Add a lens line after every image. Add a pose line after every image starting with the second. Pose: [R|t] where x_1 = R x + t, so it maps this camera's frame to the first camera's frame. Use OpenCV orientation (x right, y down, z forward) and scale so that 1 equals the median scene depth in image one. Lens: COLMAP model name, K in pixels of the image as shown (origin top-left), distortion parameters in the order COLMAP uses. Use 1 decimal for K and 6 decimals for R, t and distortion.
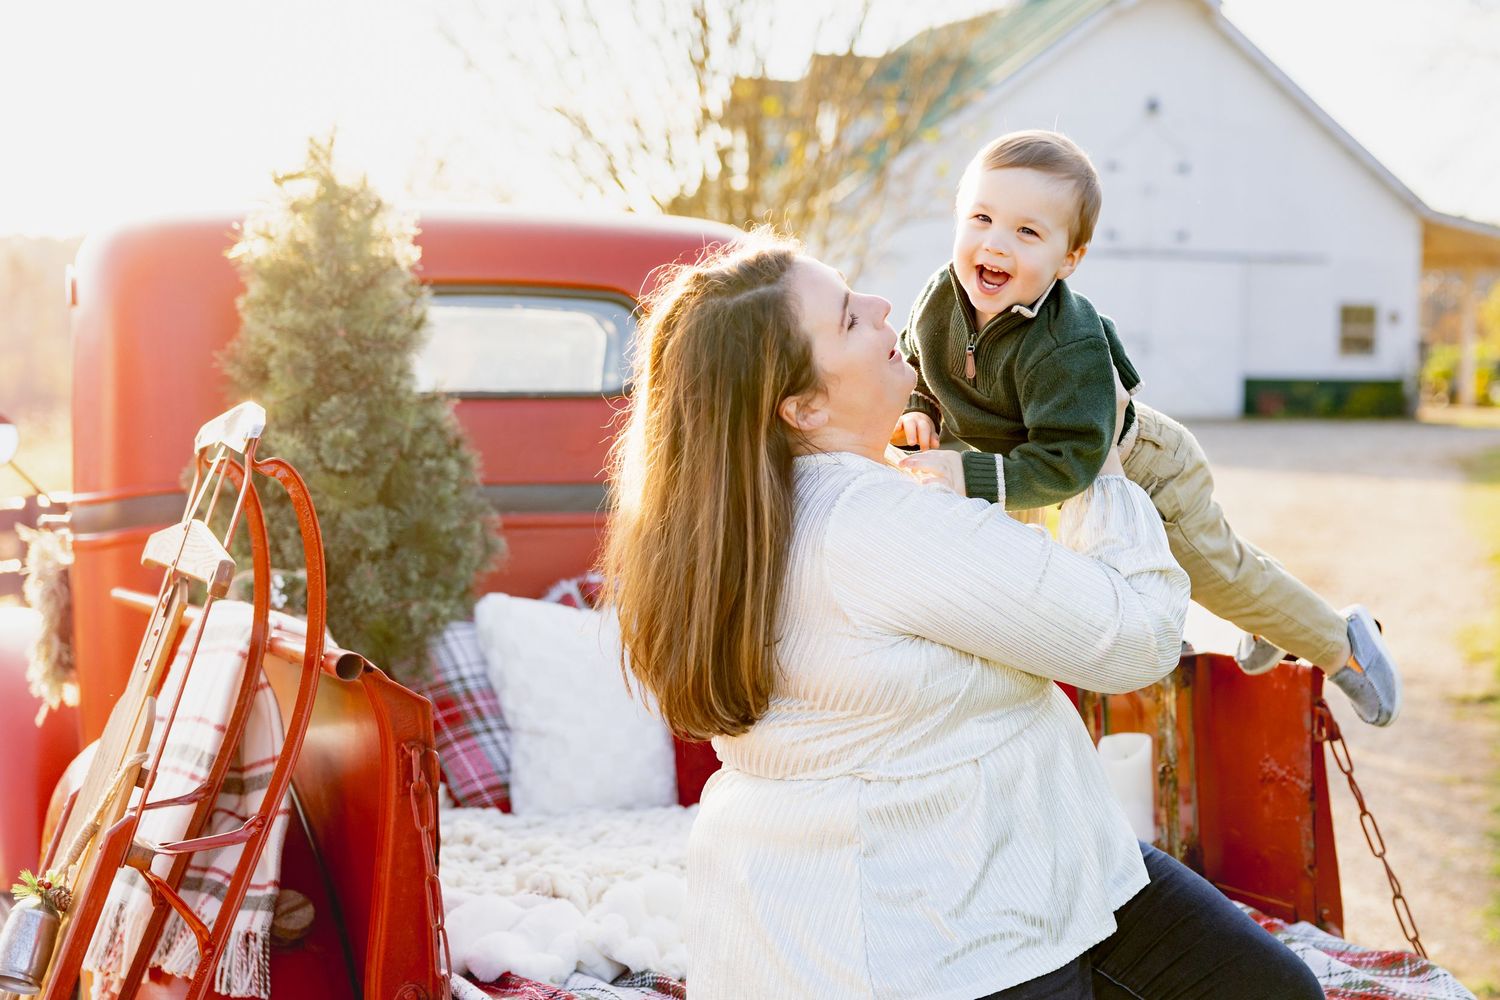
lens RADIAL K [[2183.6, 0, 747.5], [0, 2183.6, 495.9], [0, 0, 1]] dist [0.007805, 0.000000]
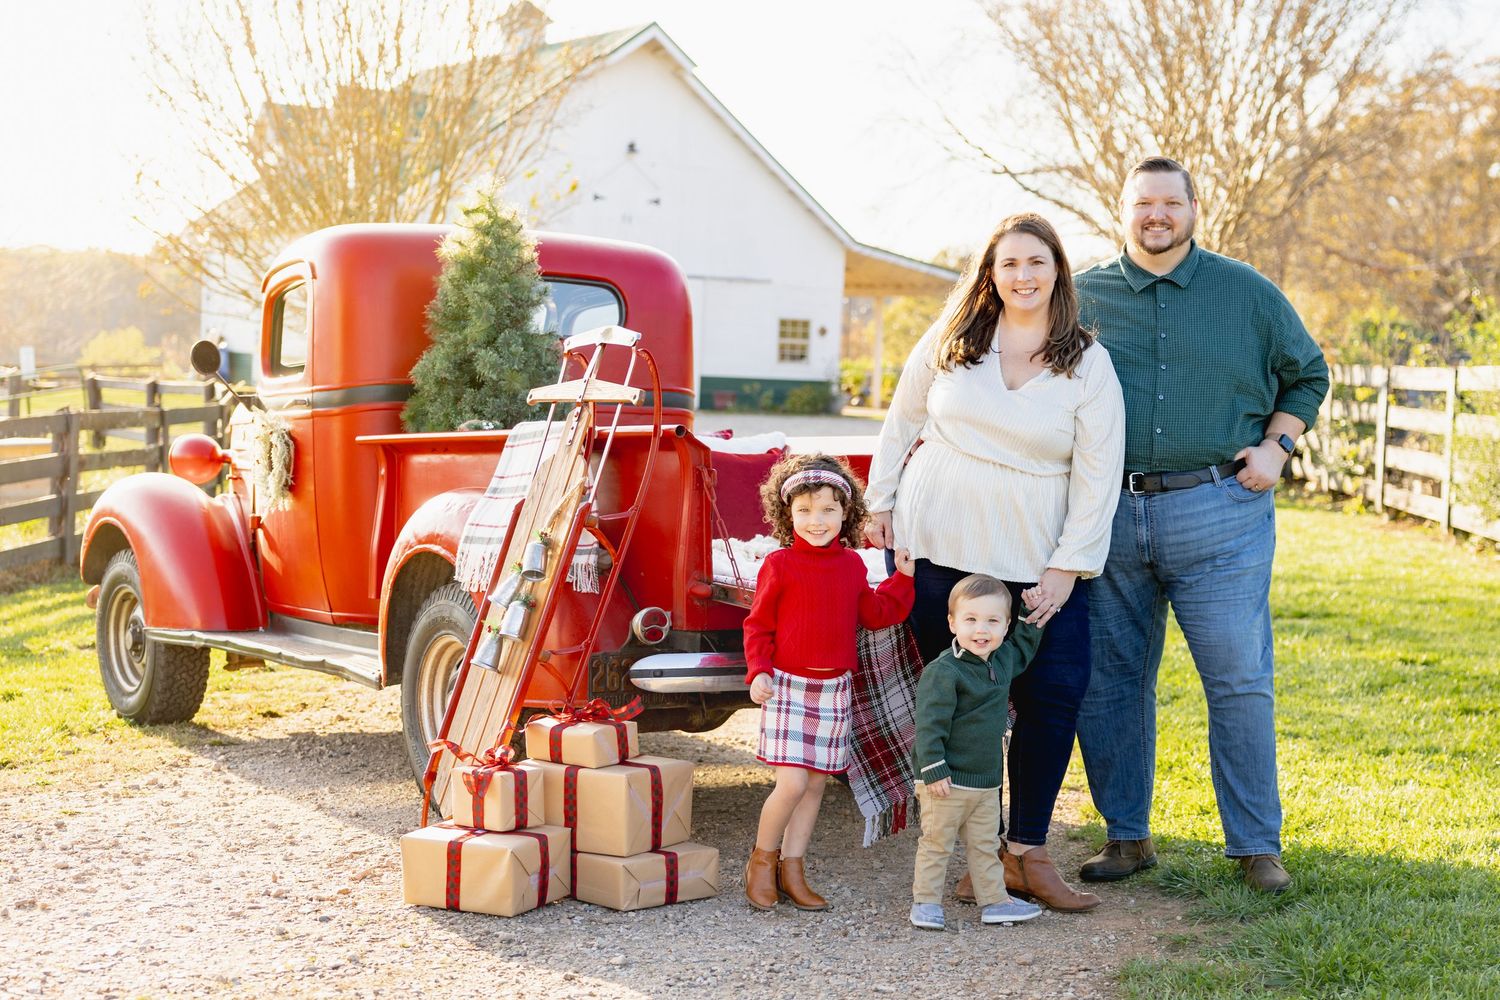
lens RADIAL K [[2183.6, 0, 749.6], [0, 2183.6, 501.2], [0, 0, 1]] dist [0.007805, 0.000000]
pose [[0.957818, 0.002537, 0.287363, -0.094365], [-0.001052, 0.999985, -0.005321, 0.019929], [-0.287372, 0.004794, 0.957807, -0.153597]]
